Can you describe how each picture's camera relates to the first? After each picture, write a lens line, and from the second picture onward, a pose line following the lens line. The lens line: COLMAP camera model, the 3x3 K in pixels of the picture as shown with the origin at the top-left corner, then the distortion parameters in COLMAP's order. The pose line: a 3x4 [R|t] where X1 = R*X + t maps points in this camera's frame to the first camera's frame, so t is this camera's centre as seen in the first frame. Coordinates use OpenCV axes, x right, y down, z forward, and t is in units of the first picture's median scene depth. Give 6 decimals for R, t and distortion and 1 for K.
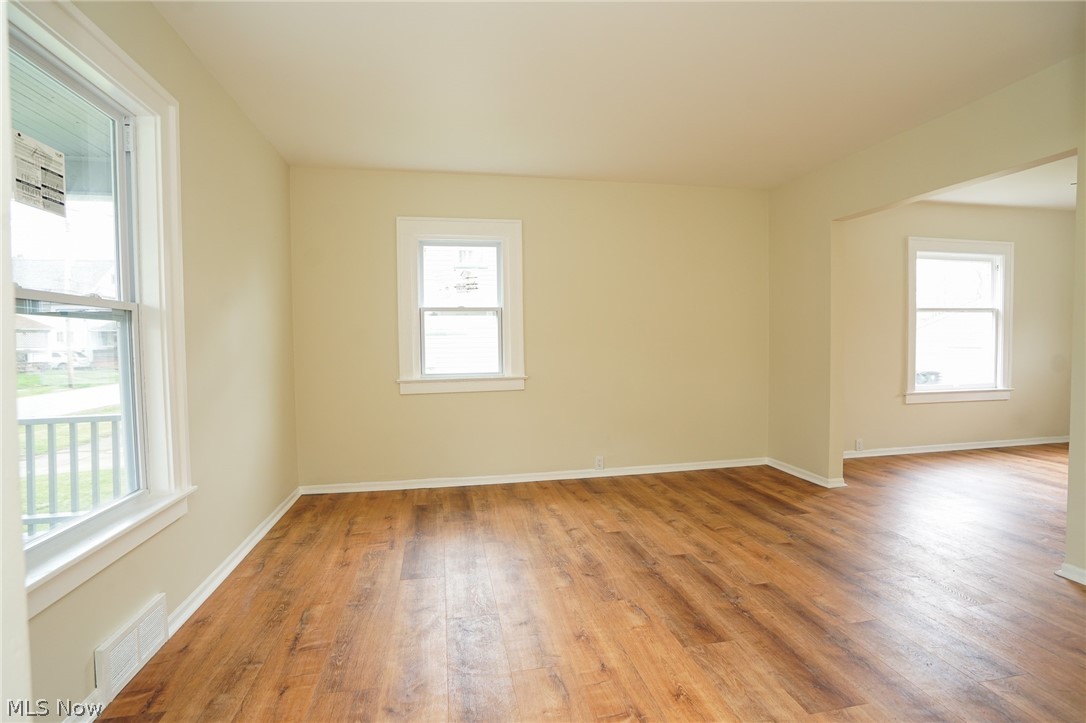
lens RADIAL K [[501.5, 0, 539.9], [0, 501.5, 357.9], [0, 0, 1]] dist [-0.051229, 0.020116]
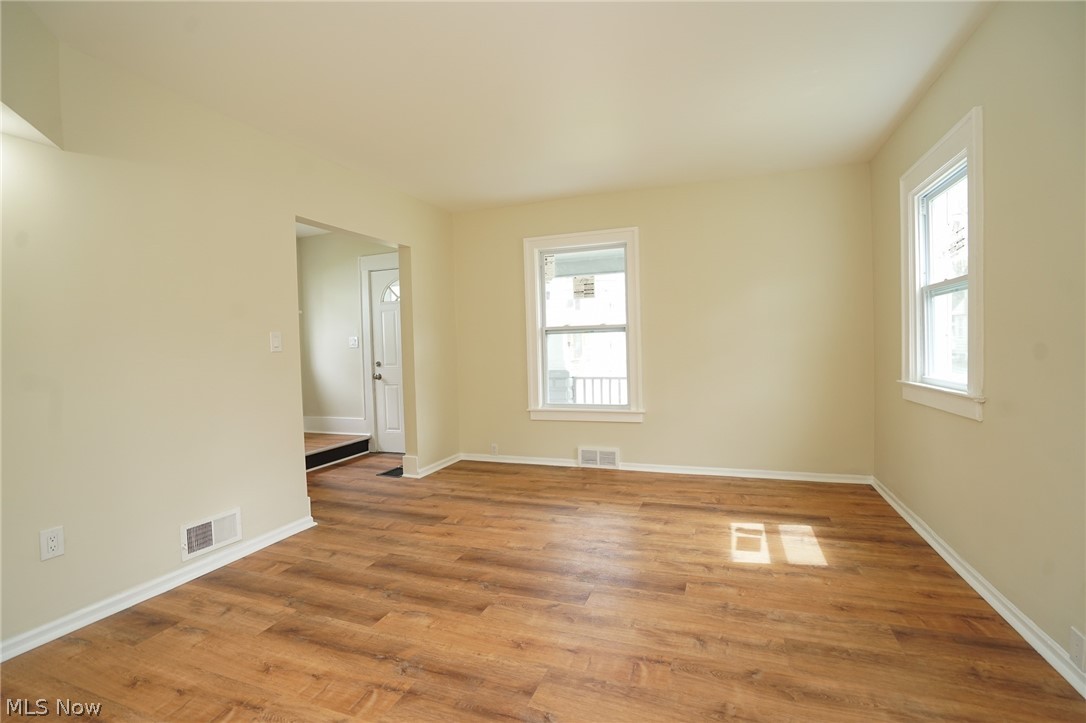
lens RADIAL K [[501.5, 0, 539.9], [0, 501.5, 357.9], [0, 0, 1]] dist [-0.051229, 0.020116]
pose [[-0.519308, 0.042489, -0.853530, 0.971114], [0.006611, 0.998933, 0.045705, -0.039944], [0.854562, 0.018092, -0.519035, 1.301547]]
